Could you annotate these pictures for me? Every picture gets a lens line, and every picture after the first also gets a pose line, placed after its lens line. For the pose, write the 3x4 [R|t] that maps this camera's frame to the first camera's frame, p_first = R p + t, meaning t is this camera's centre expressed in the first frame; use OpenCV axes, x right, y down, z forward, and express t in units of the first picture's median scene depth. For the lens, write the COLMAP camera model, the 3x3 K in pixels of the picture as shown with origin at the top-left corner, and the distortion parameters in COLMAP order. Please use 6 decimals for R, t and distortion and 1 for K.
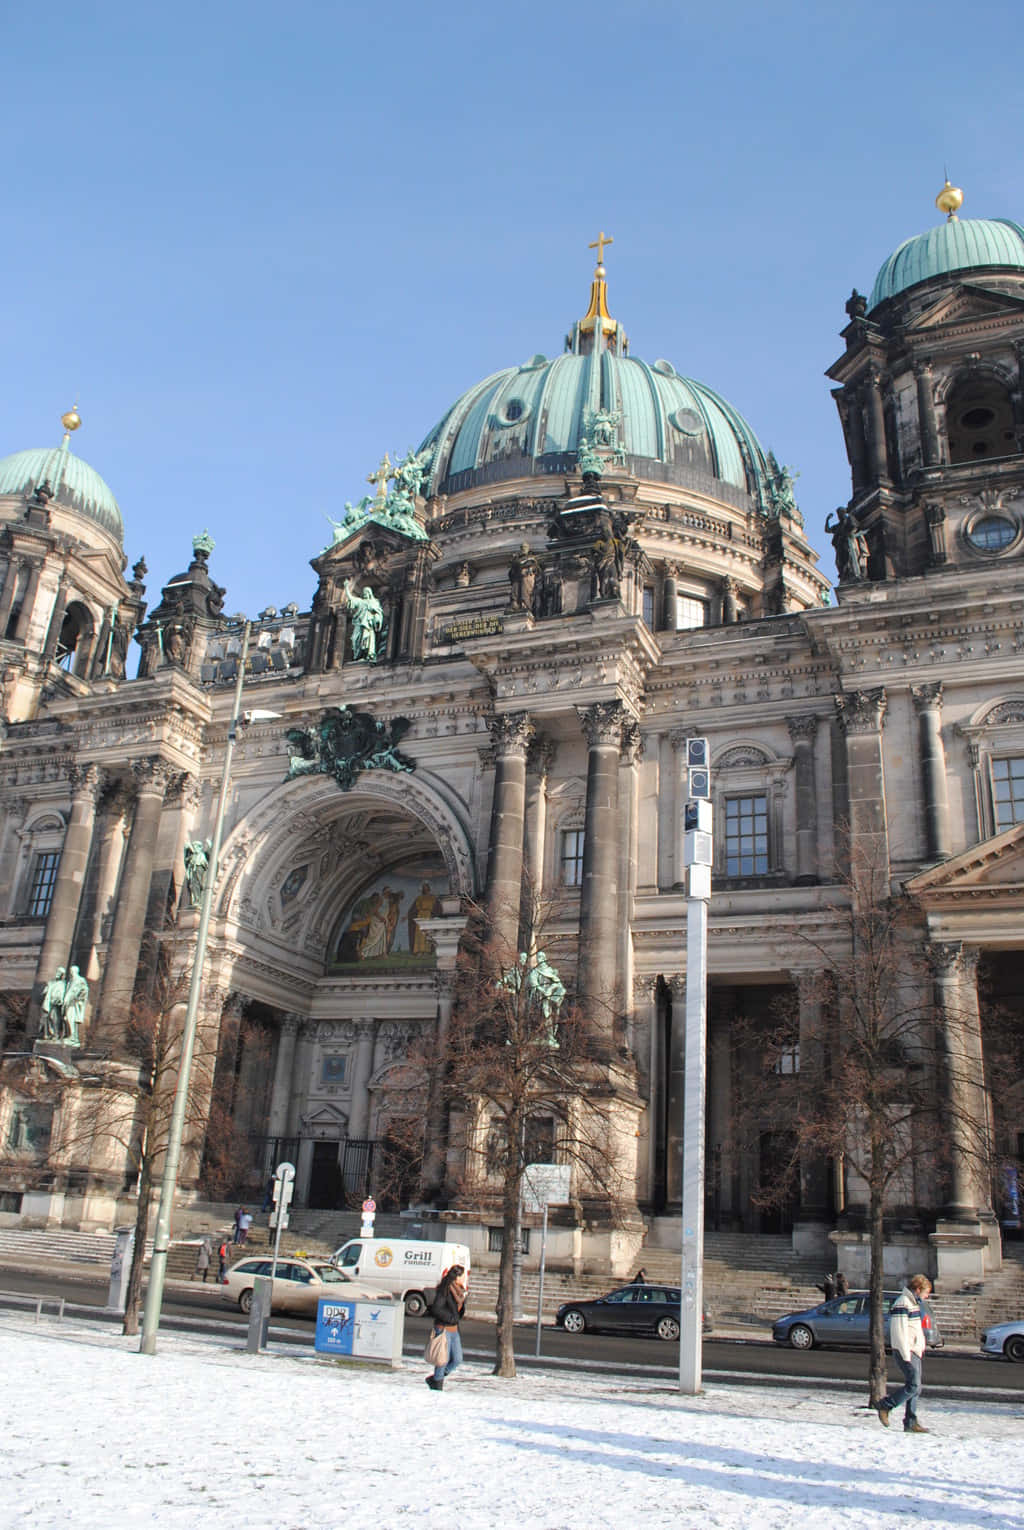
lens RADIAL K [[1140.9, 0, 532.3], [0, 1140.9, 749.6], [0, 0, 1]] dist [-0.069666, -0.000546]
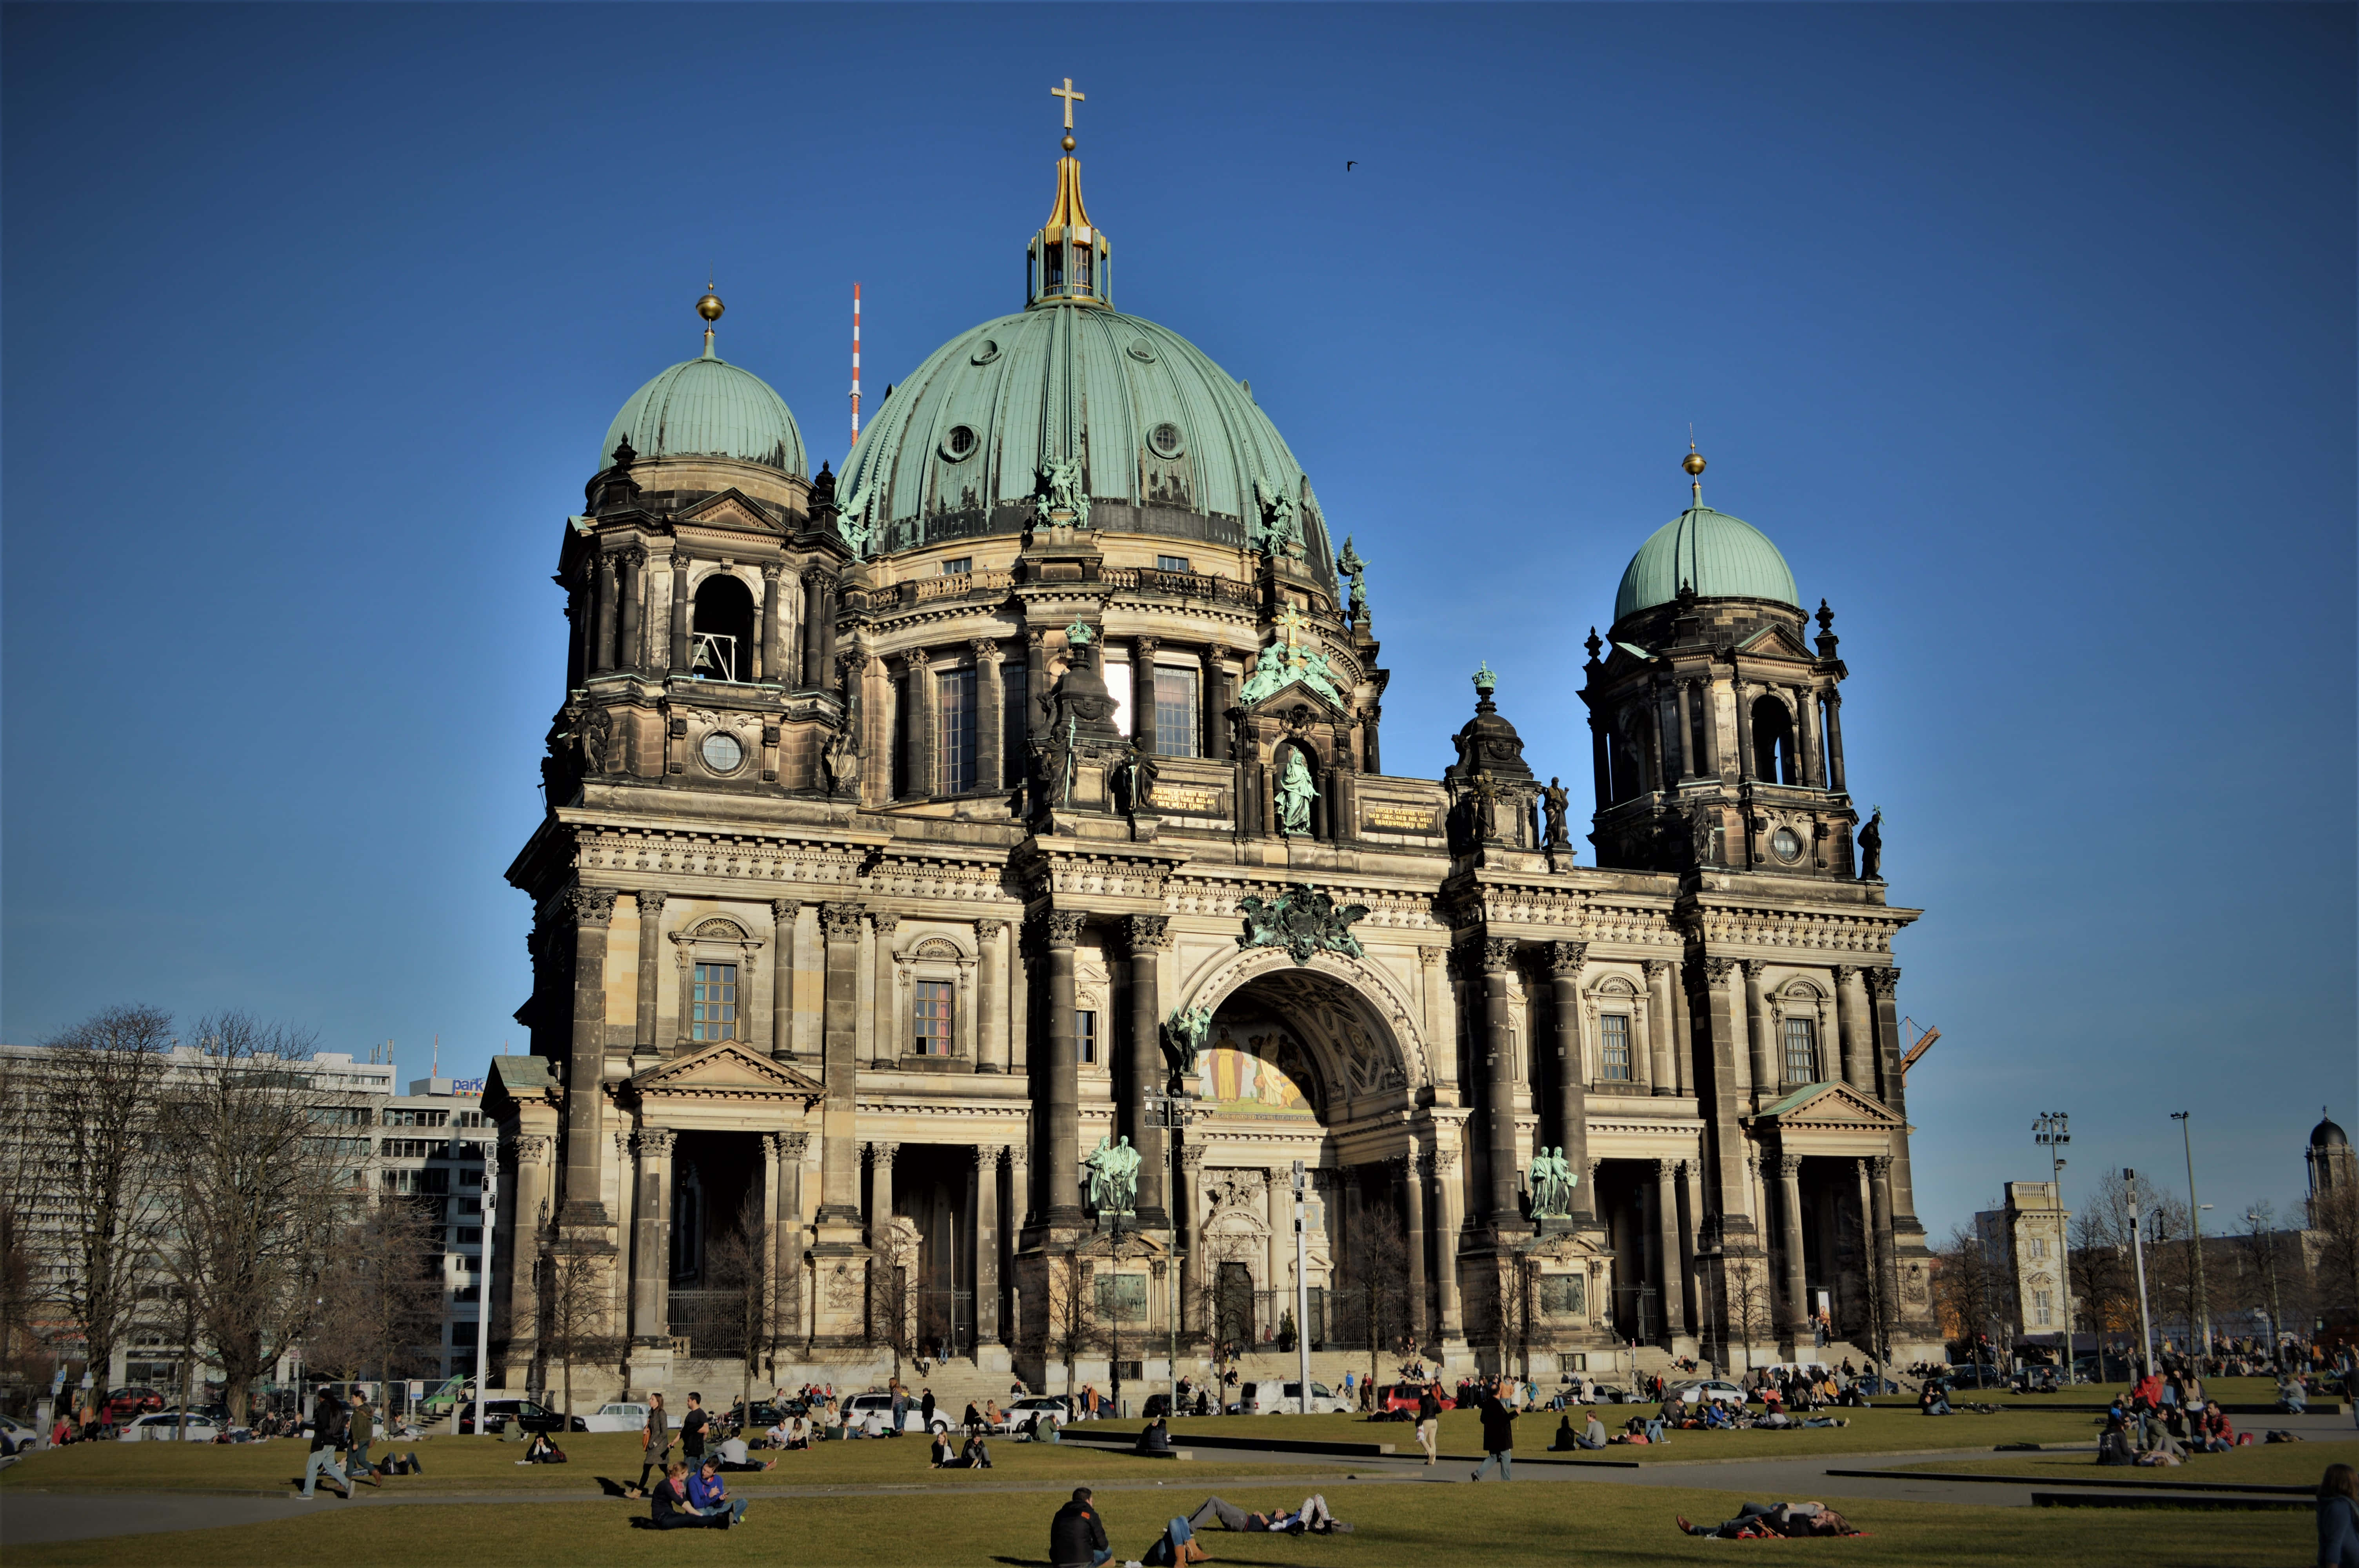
lens RADIAL K [[2207.8, 0, 1085.9], [0, 2207.8, 709.0], [0, 0, 1]] dist [-0.050457, 0.000000]
pose [[0.732516, 0.129973, 0.668227, -1.670141], [-0.218651, 0.974514, 0.050139, -0.249029], [-0.644680, -0.182836, 0.742266, -0.332372]]
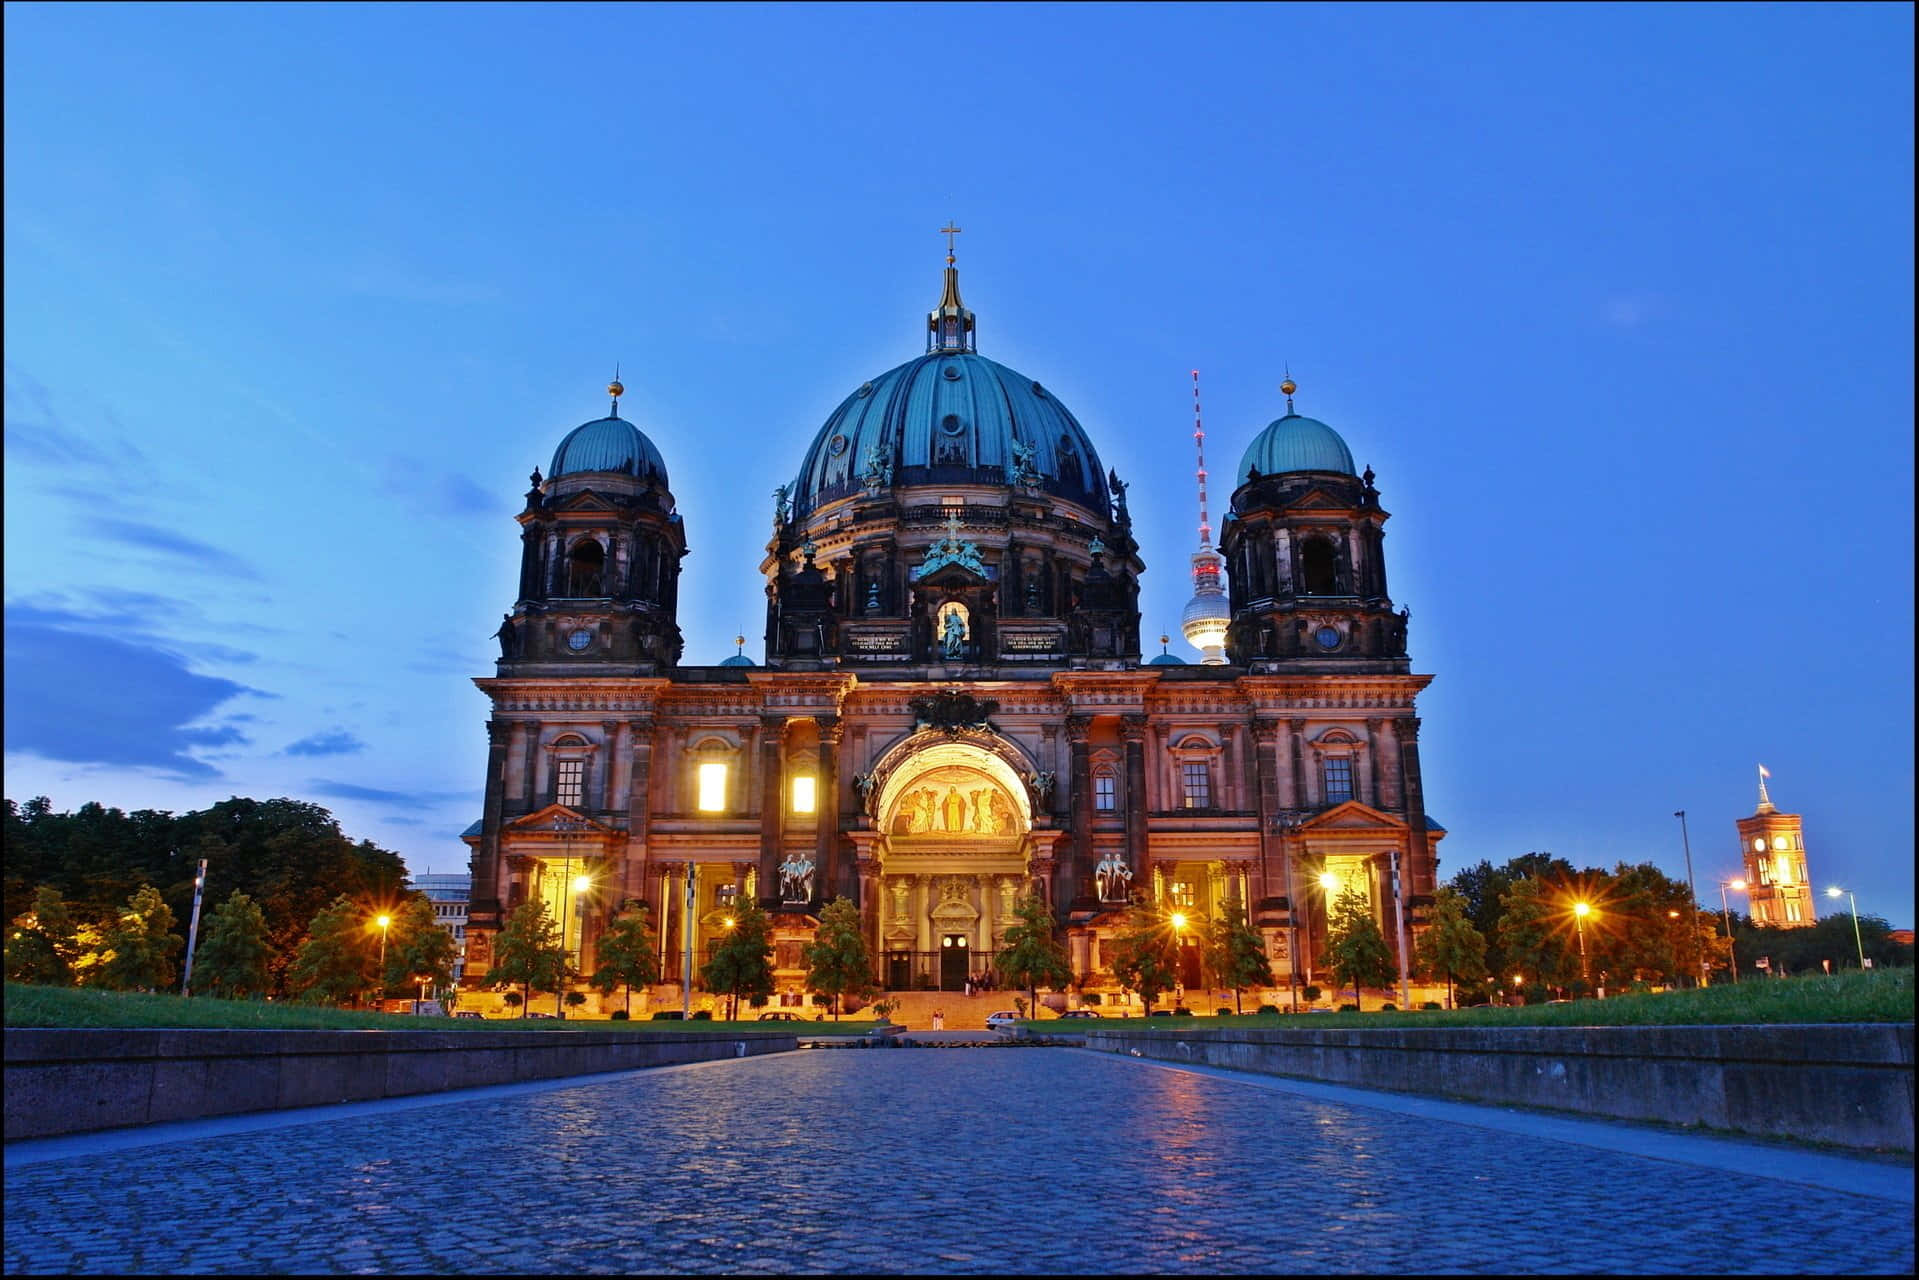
lens RADIAL K [[1268.9, 0, 944.7], [0, 1268.9, 591.4], [0, 0, 1]] dist [-0.062267, -0.001141]
pose [[0.930072, 0.058945, 0.362617, -0.835952], [-0.092638, 0.992778, 0.076225, -0.312280], [-0.355505, -0.104487, 0.928816, -0.654739]]
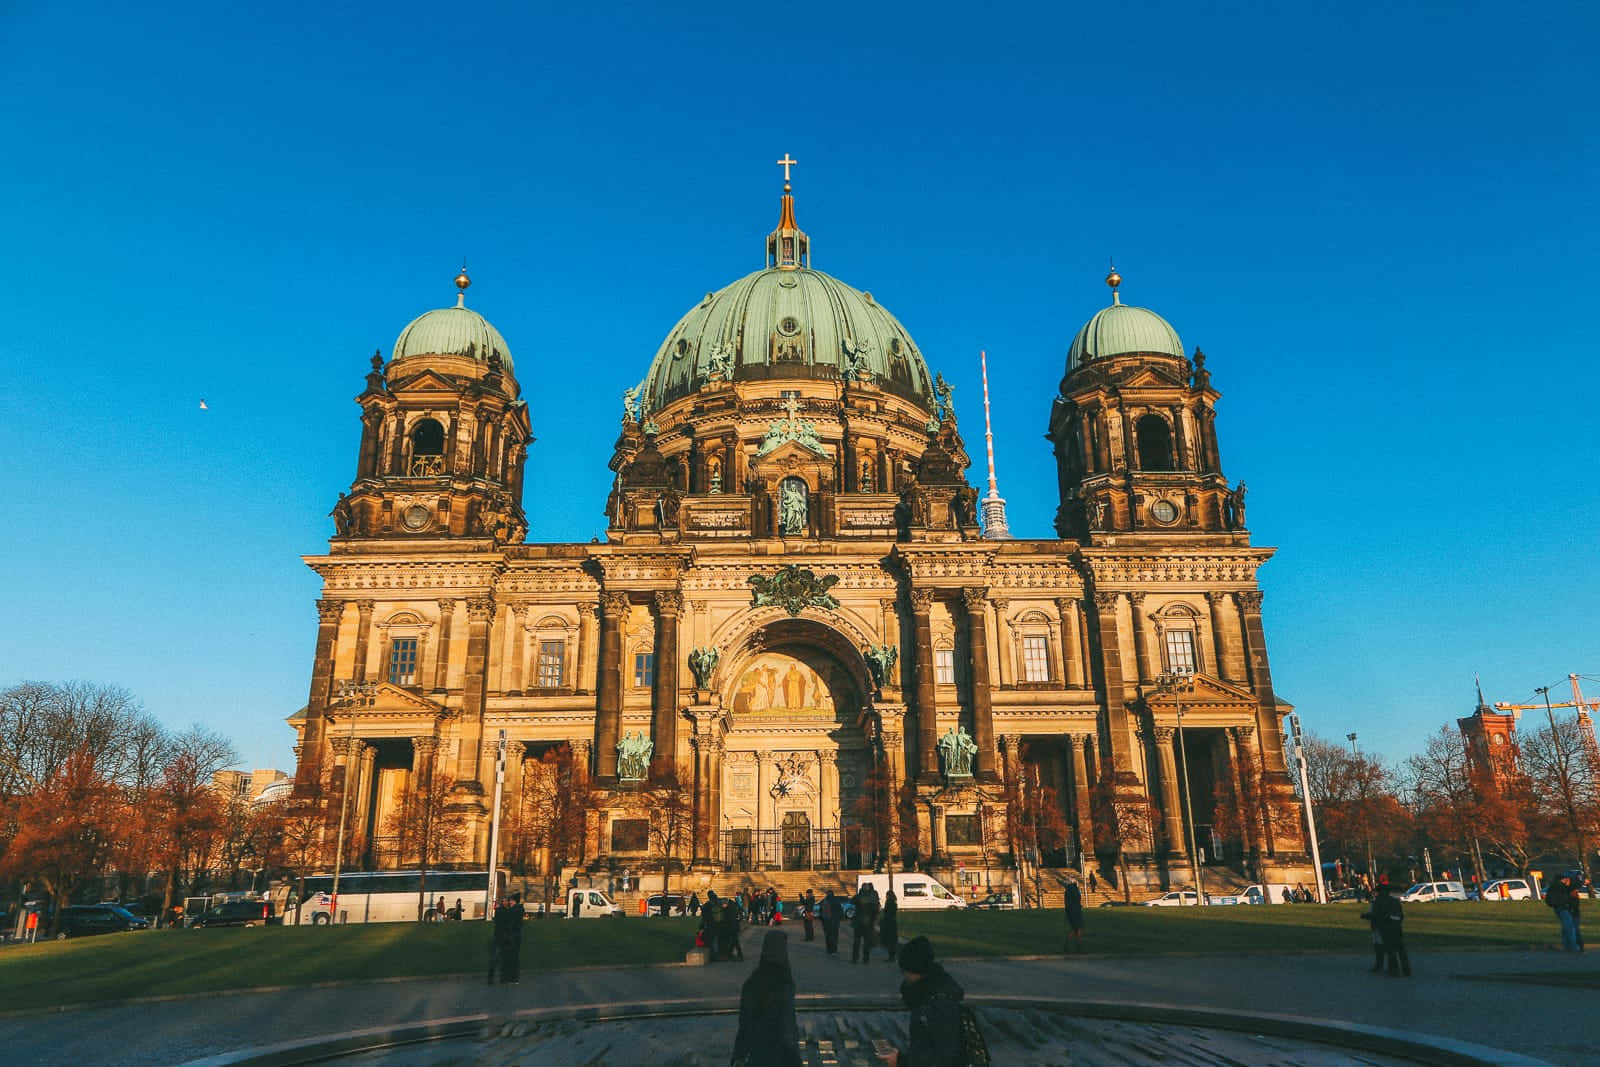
lens RADIAL K [[1013.6, 0, 799.8], [0, 1013.6, 510.3], [0, 0, 1]] dist [0.031403, 0.003739]
pose [[0.922643, 0.063929, 0.380319, -0.711046], [-0.089859, 0.994658, 0.050799, -0.189072], [-0.375040, -0.081044, 0.923459, -0.337395]]
